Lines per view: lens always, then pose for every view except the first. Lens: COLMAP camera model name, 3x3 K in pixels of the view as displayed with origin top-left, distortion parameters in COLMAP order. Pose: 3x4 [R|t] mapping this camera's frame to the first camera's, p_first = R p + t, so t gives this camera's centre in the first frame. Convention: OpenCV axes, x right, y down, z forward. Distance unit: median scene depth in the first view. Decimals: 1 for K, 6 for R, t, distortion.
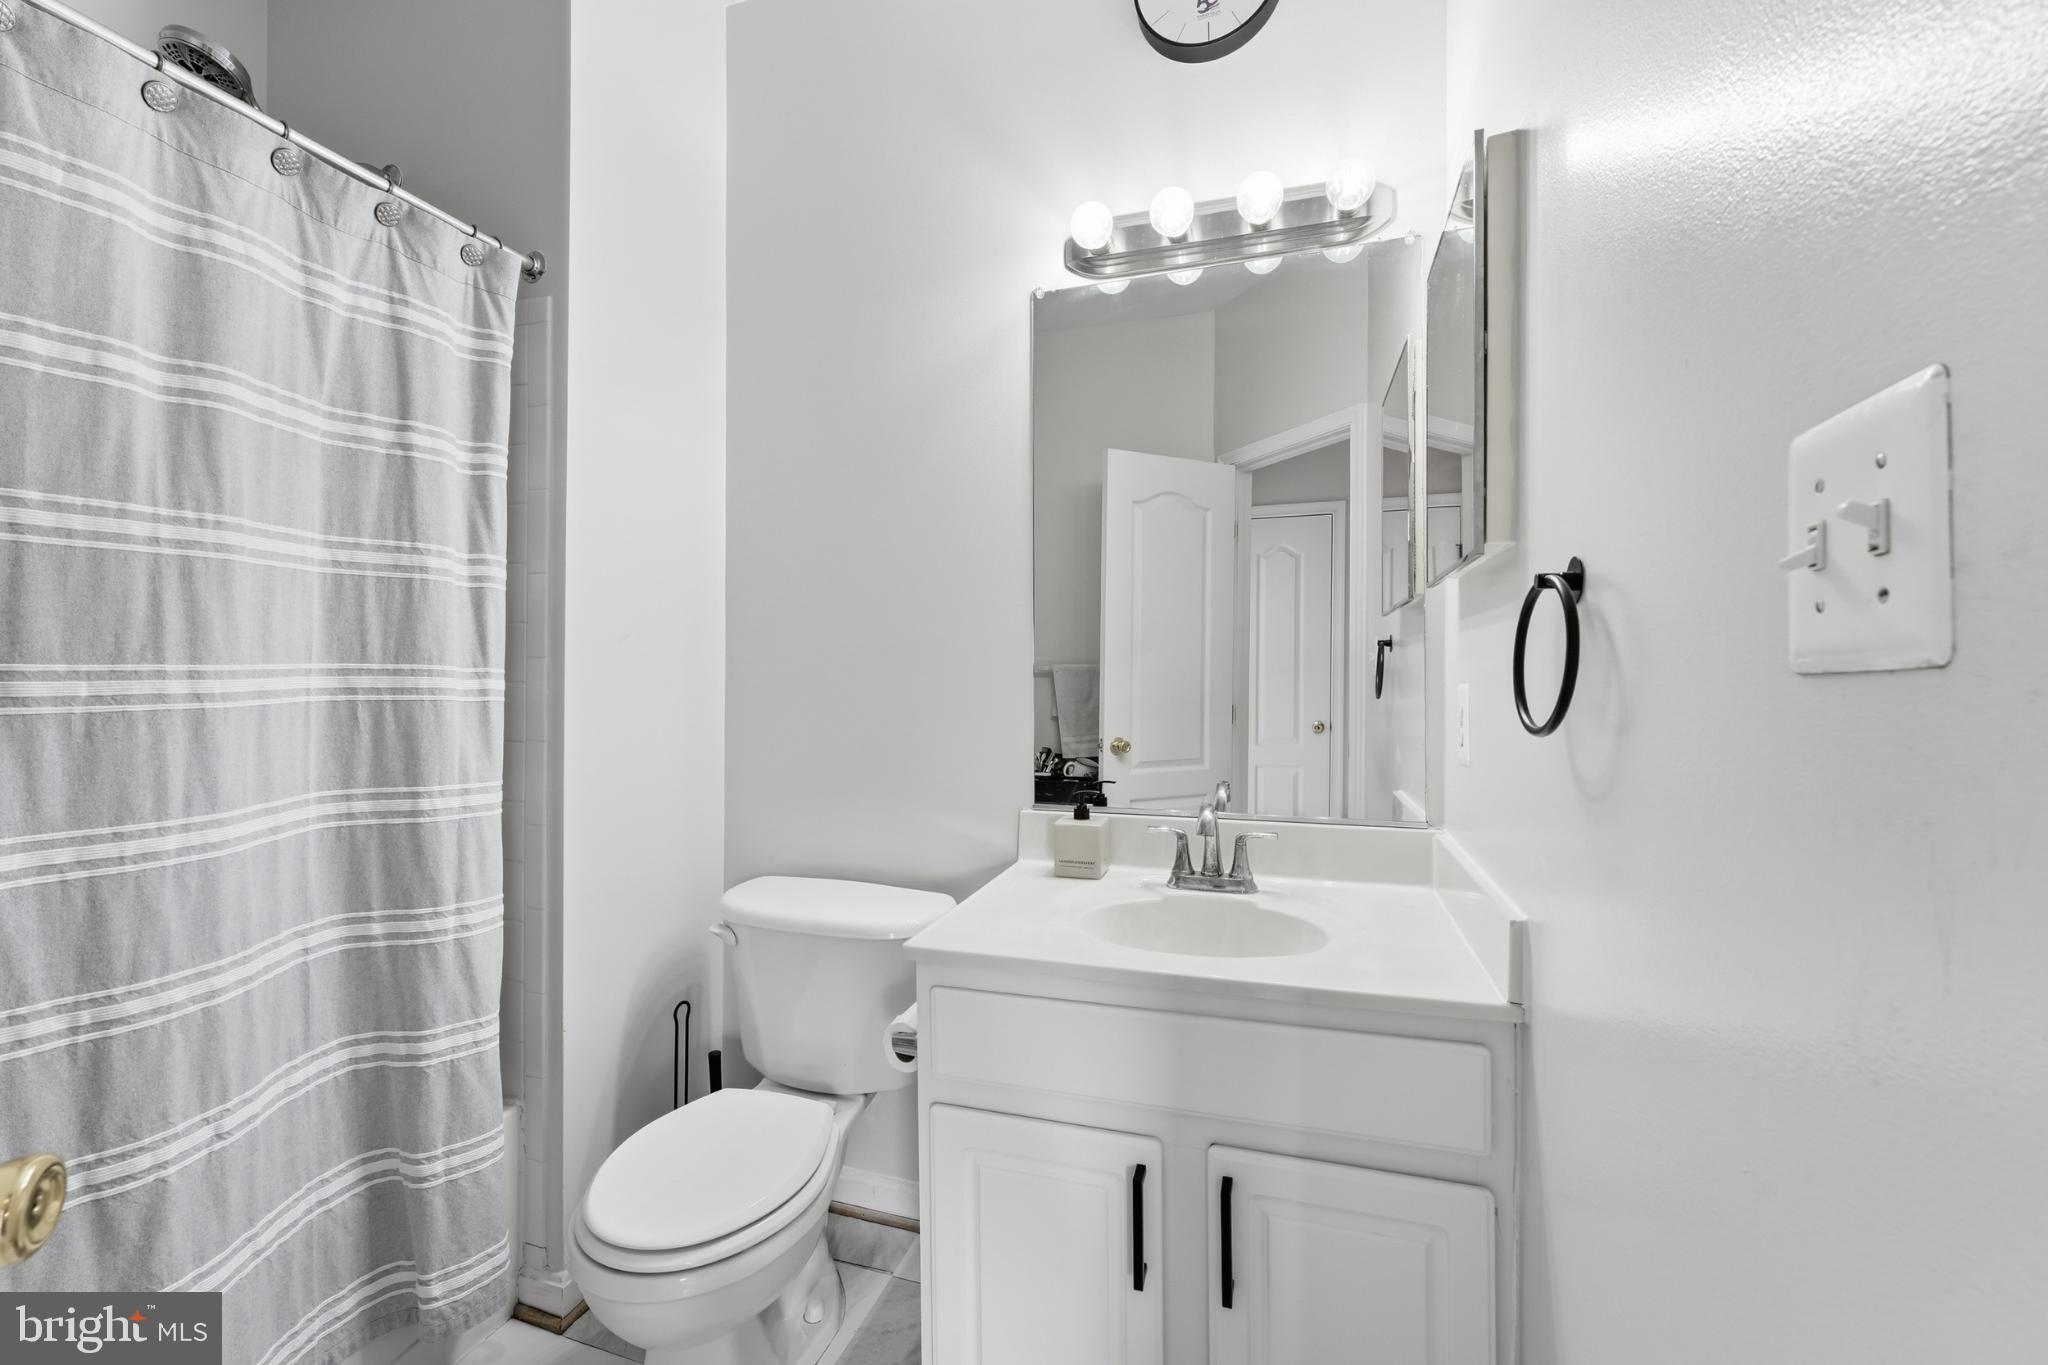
lens RADIAL K [[833.0, 0, 1028.5], [0, 833.0, 680.7], [0, 0, 1]] dist [0.000128, 0.000356]
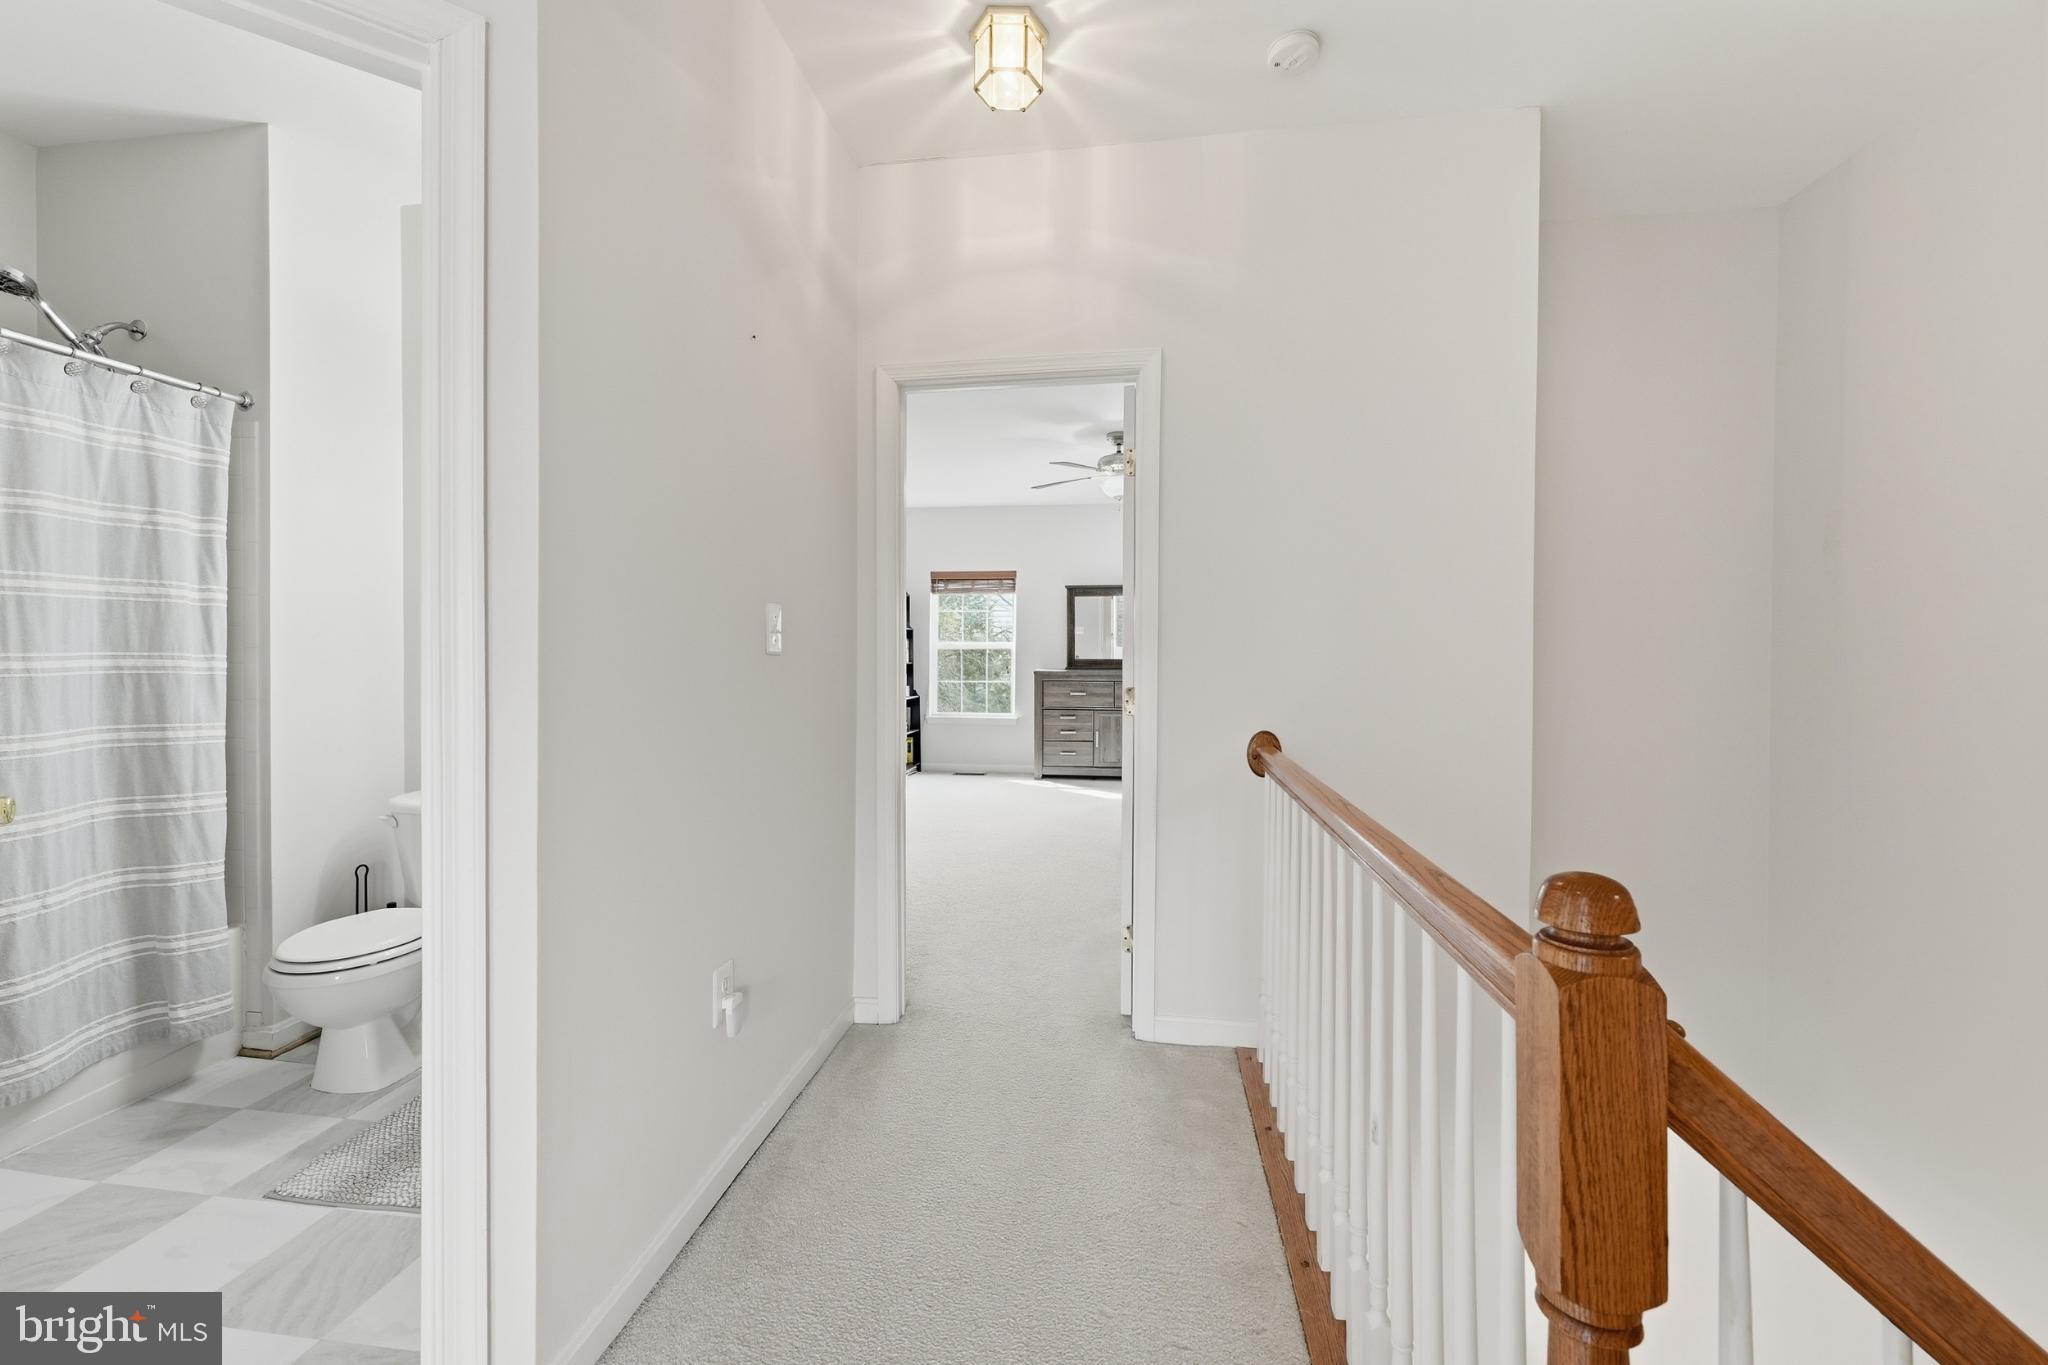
lens RADIAL K [[833.0, 0, 1028.5], [0, 833.0, 680.7], [0, 0, 1]] dist [0.000128, 0.000356]
pose [[0.985250, 0.002471, 0.171104, 0.729991], [-0.006034, 0.999776, 0.020306, -0.007498], [-0.171015, -0.021039, 0.985044, -1.000604]]
